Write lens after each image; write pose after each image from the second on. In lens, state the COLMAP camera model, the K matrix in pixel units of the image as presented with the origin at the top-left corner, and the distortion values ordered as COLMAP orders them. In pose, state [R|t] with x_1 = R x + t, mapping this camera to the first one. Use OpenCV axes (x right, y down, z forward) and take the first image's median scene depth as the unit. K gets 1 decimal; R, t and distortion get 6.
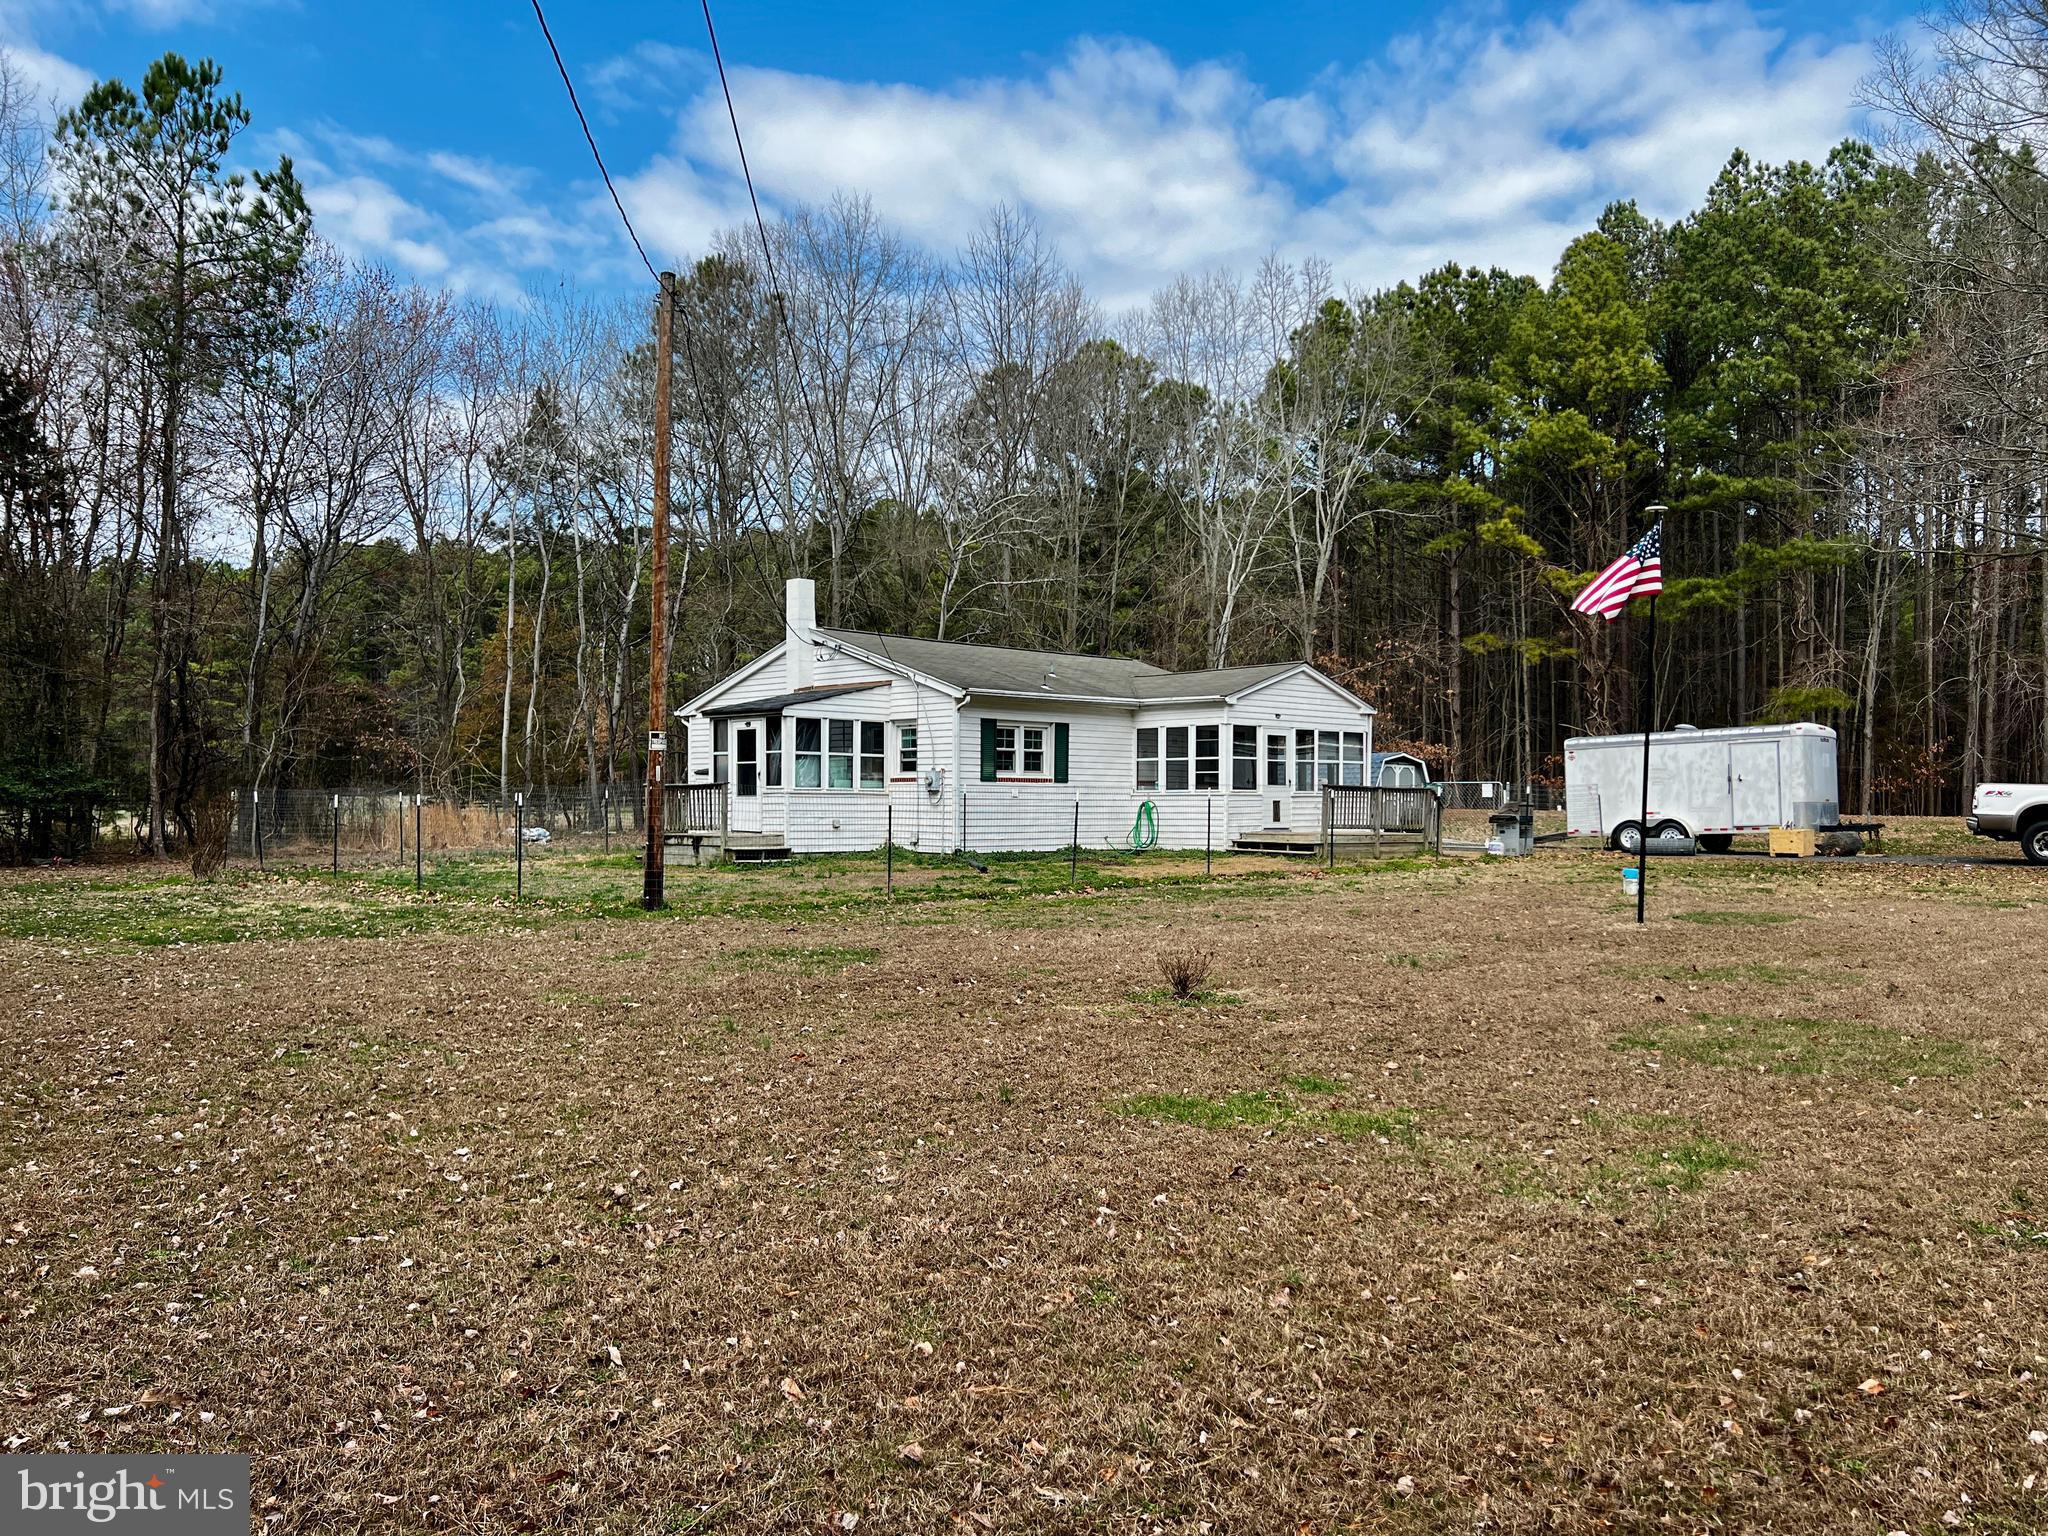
lens RADIAL K [[1549.6, 0, 1023.7], [0, 1549.6, 762.1], [0, 0, 1]] dist [0.113670, -0.164011]
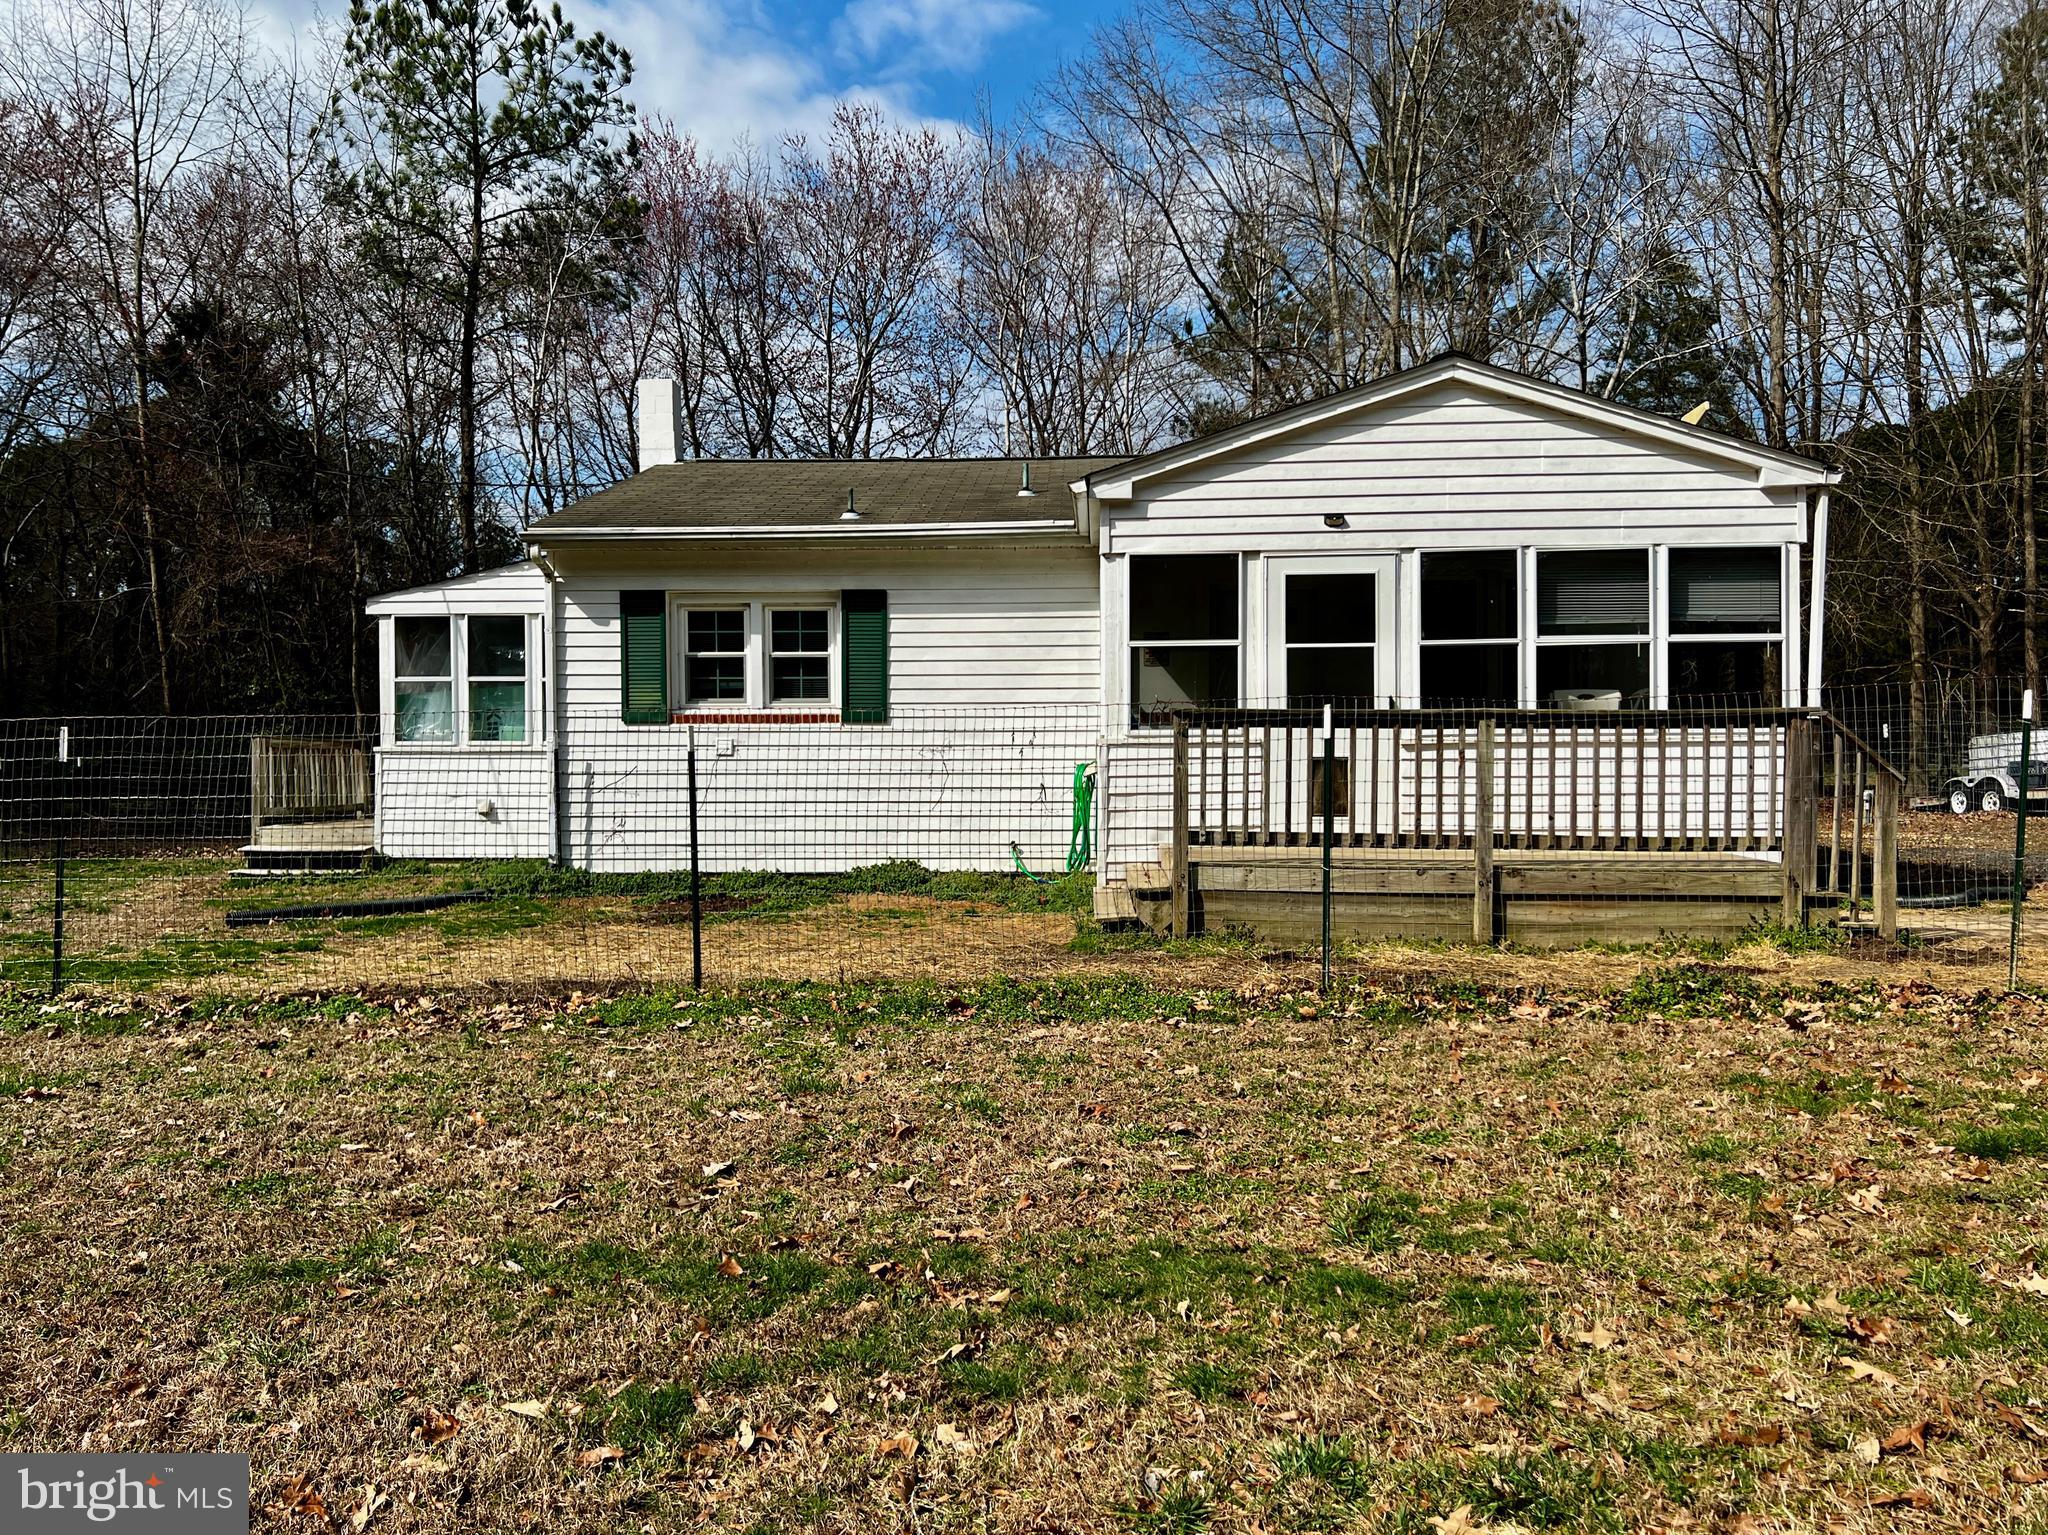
lens RADIAL K [[1549.6, 0, 1023.7], [0, 1549.6, 761.6], [0, 0, 1]] dist [0.113670, -0.164011]
pose [[0.662852, -0.000802, -0.748750, 0.399445], [0.022335, 0.999576, 0.018703, 0.017221], [0.748417, -0.029121, 0.662589, 0.744530]]
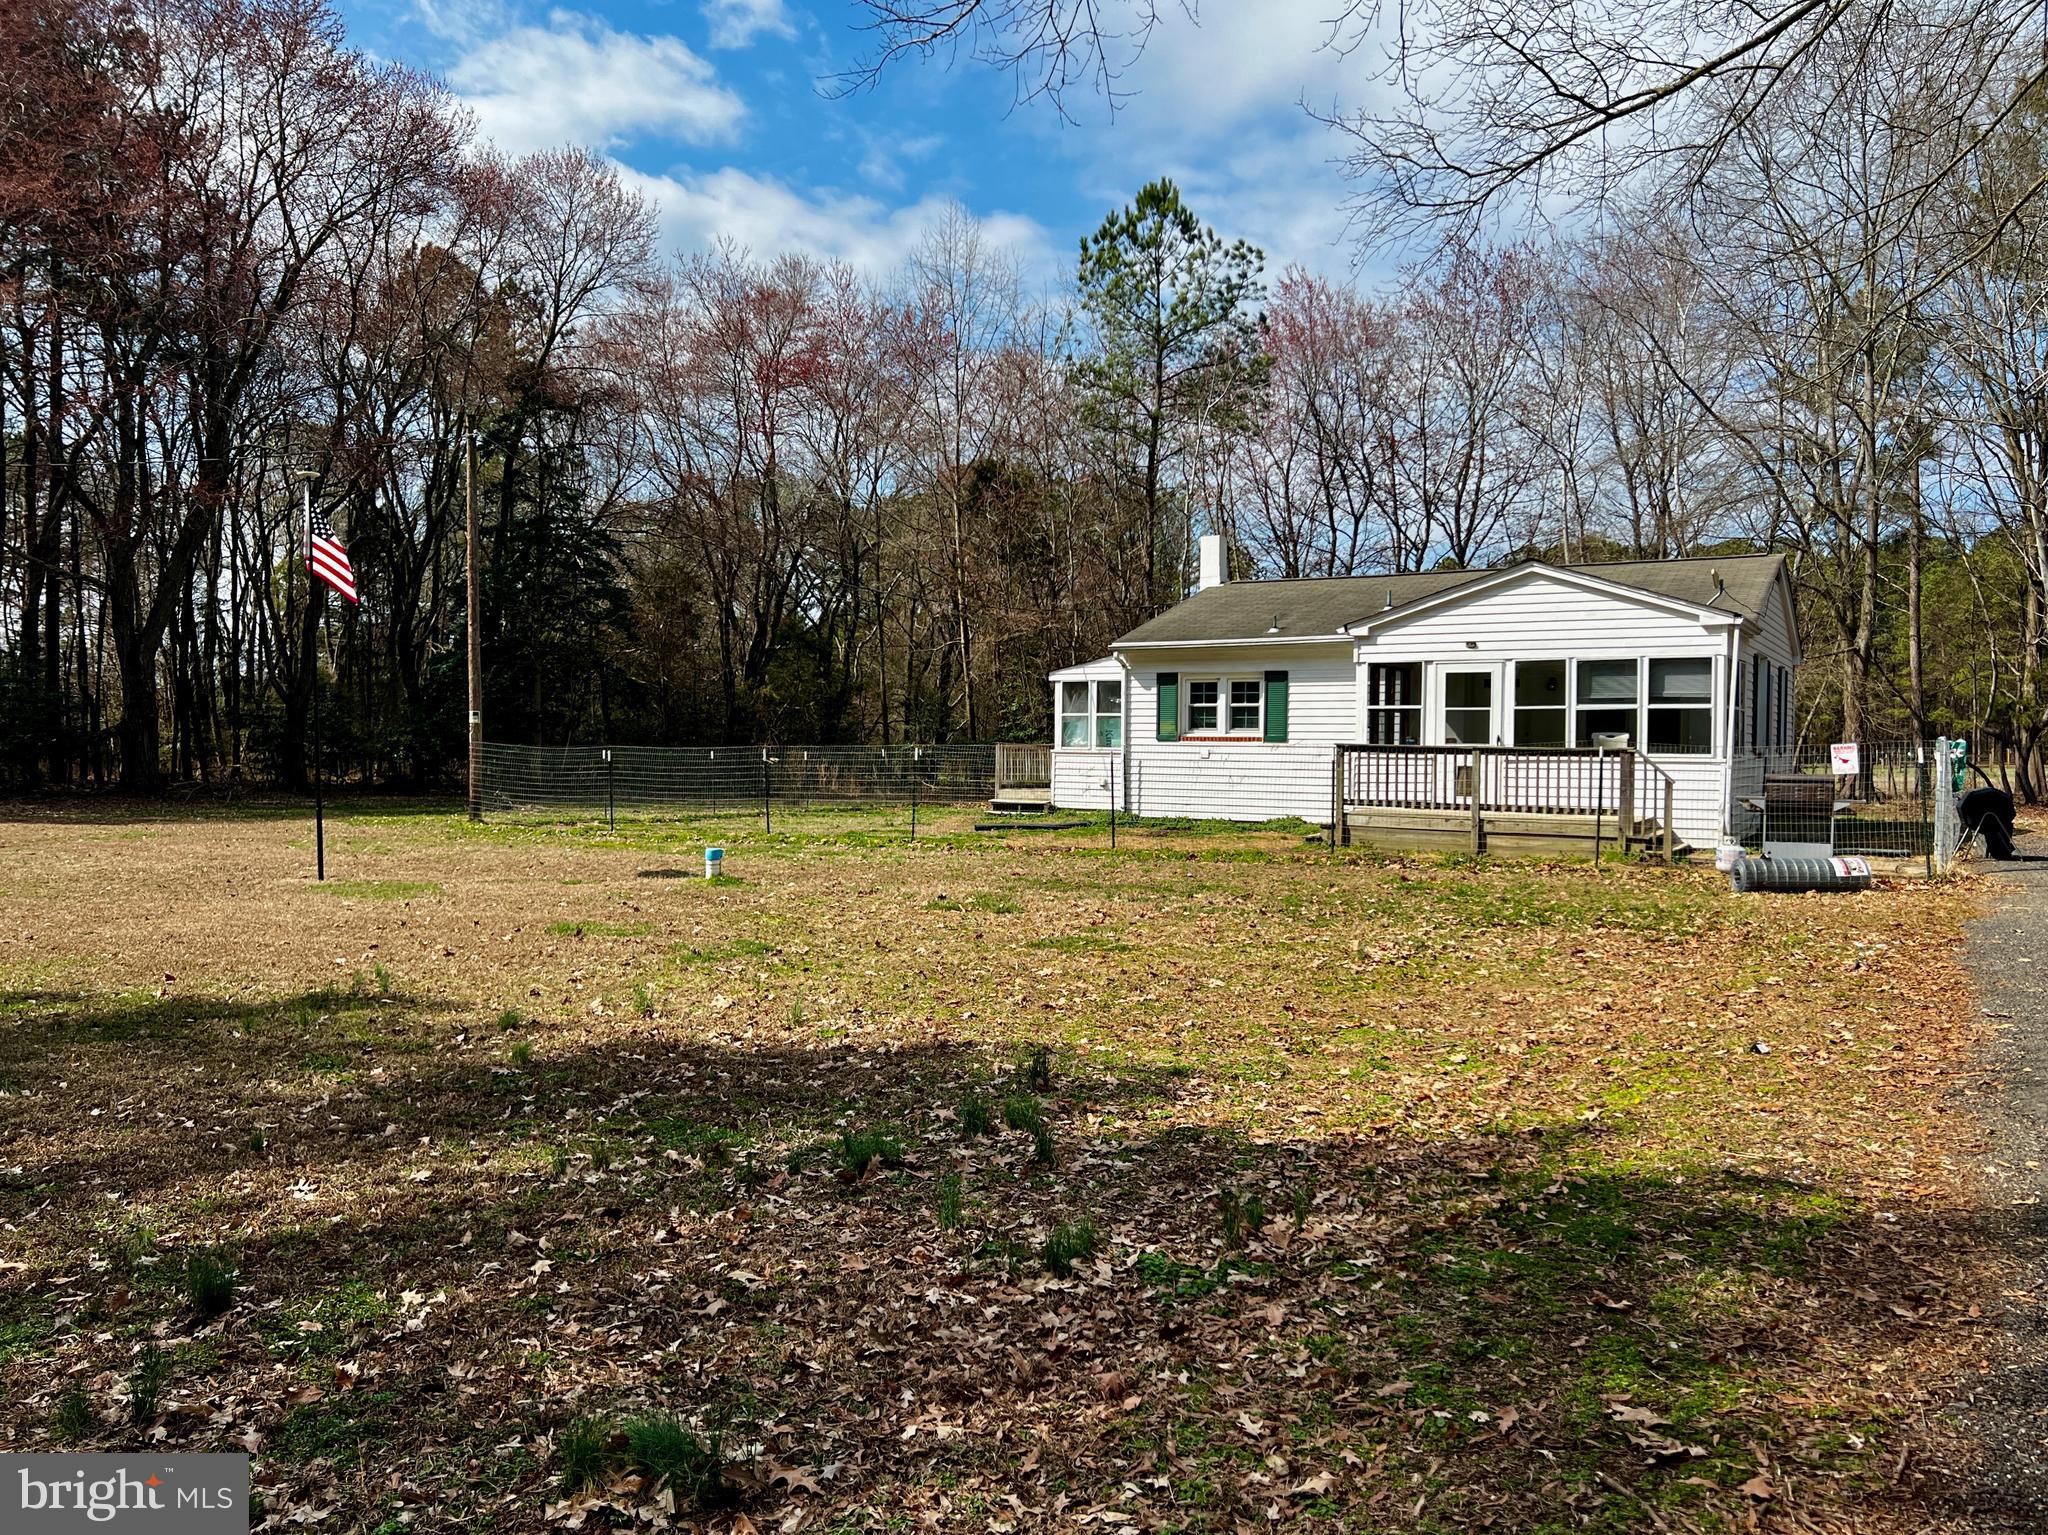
lens RADIAL K [[1549.6, 0, 1023.7], [0, 1549.6, 761.6], [0, 0, 1]] dist [0.113670, -0.164011]
pose [[0.251548, 0.014163, -0.967741, 0.821945], [0.014238, 0.999731, 0.018332, 0.006395], [0.967740, -0.018390, 0.251279, 0.662844]]
